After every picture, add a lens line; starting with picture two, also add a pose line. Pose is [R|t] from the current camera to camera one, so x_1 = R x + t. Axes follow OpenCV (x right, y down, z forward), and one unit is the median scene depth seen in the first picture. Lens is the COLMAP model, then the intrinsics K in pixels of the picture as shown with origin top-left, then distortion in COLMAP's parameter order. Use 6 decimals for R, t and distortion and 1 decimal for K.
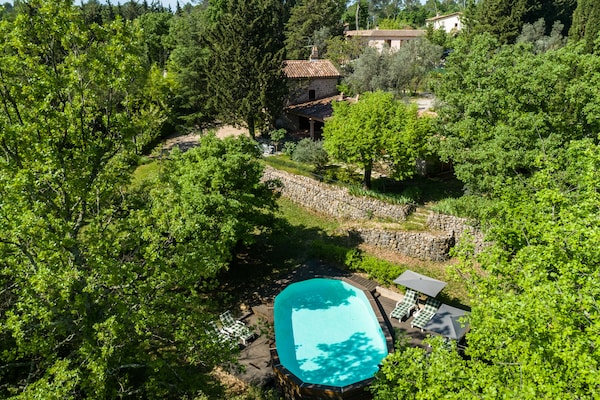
lens RADIAL K [[526.9, 0, 300.0], [0, 526.9, 200.0], [0, 0, 1]] dist [0.050262, -0.003209]
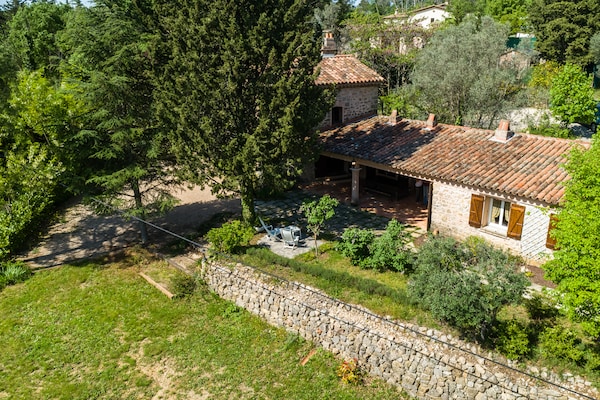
lens RADIAL K [[526.9, 0, 300.0], [0, 526.9, 200.0], [0, 0, 1]] dist [0.050262, -0.003209]
pose [[0.987173, -0.057269, 0.149026, -0.116862], [0.060039, 0.998096, -0.014146, -0.117548], [-0.147932, 0.022912, 0.988732, 0.511167]]
